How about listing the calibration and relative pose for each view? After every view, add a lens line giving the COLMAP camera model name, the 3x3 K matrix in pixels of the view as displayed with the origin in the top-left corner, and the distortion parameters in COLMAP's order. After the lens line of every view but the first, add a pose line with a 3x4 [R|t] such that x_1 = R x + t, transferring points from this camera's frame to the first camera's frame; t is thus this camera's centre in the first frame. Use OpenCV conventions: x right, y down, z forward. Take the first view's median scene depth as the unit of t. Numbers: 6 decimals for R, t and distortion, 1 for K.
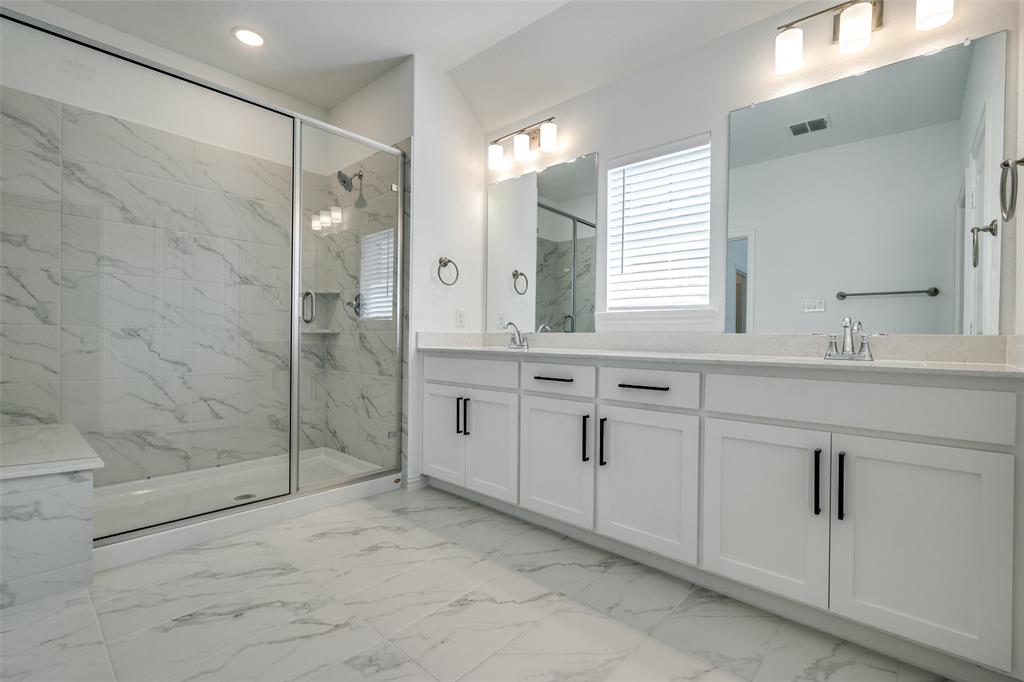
lens RADIAL K [[467.3, 0, 511.5], [0, 467.3, 332.7], [0, 0, 1]] dist [0.021807, -0.000693]
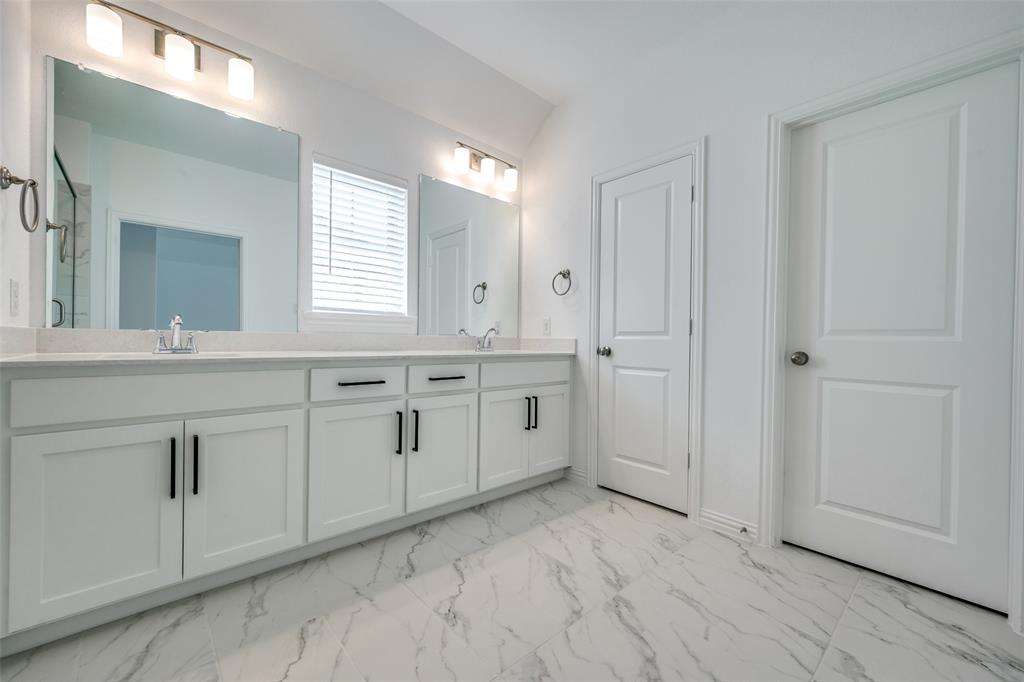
lens RADIAL K [[400.7, 0, 507.4], [0, 400.7, 342.4], [0, 0, 1]] dist [0.000126, 0.000636]
pose [[0.103762, -0.013871, 0.994505, -0.693076], [-0.021792, 0.999631, 0.016216, -0.003170], [-0.994363, -0.023355, 0.103421, 0.631010]]
